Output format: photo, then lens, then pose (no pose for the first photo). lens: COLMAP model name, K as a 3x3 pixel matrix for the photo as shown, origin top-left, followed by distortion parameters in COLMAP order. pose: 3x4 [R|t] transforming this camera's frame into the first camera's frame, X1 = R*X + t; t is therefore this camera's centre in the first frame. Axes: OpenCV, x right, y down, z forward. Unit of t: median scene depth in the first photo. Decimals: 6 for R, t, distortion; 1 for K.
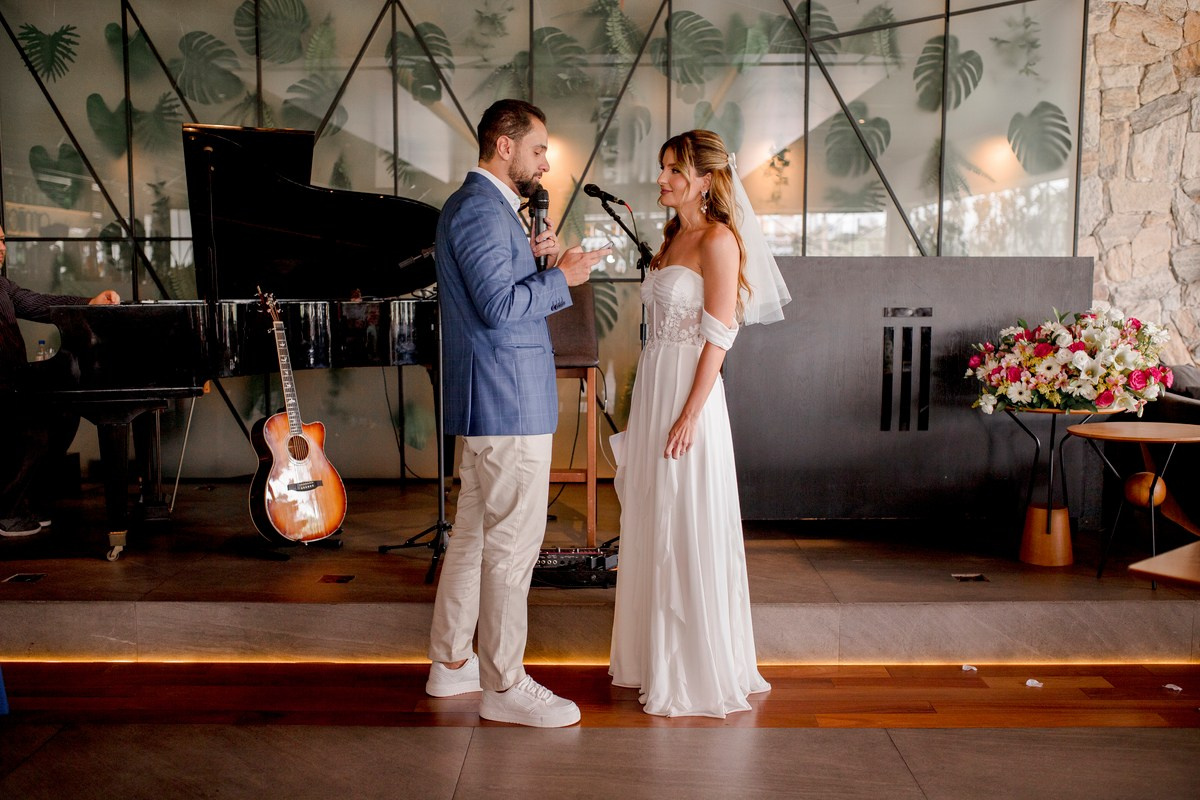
lens RADIAL K [[1163.7, 0, 587.2], [0, 1163.7, 404.7], [0, 0, 1]] dist [-0.011778, 0.000000]
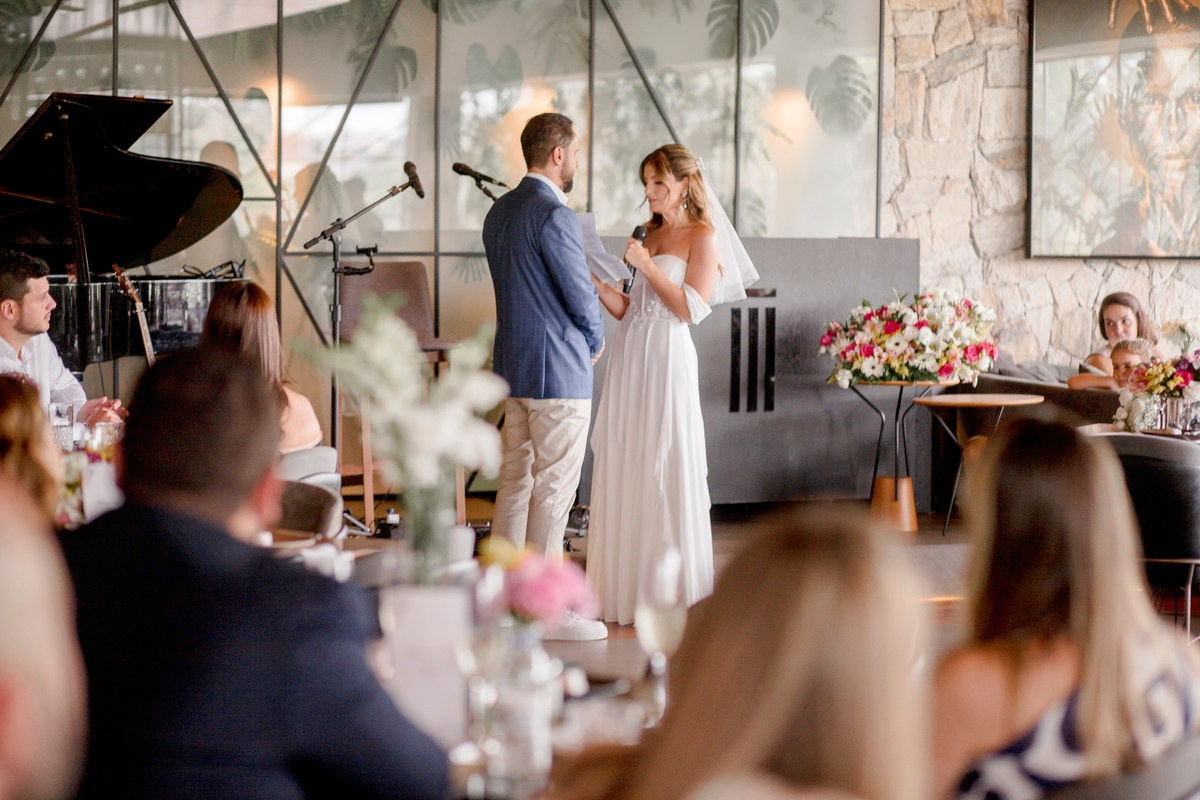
lens RADIAL K [[2818.4, 0, 599.9], [0, 2818.4, 401.2], [0, 0, 1]] dist [-0.117344, 0.000000]
pose [[0.934213, -0.013842, 0.356447, -0.618181], [0.027418, 0.999077, -0.033062, 0.078049], [-0.355661, 0.040661, 0.933730, -1.047205]]
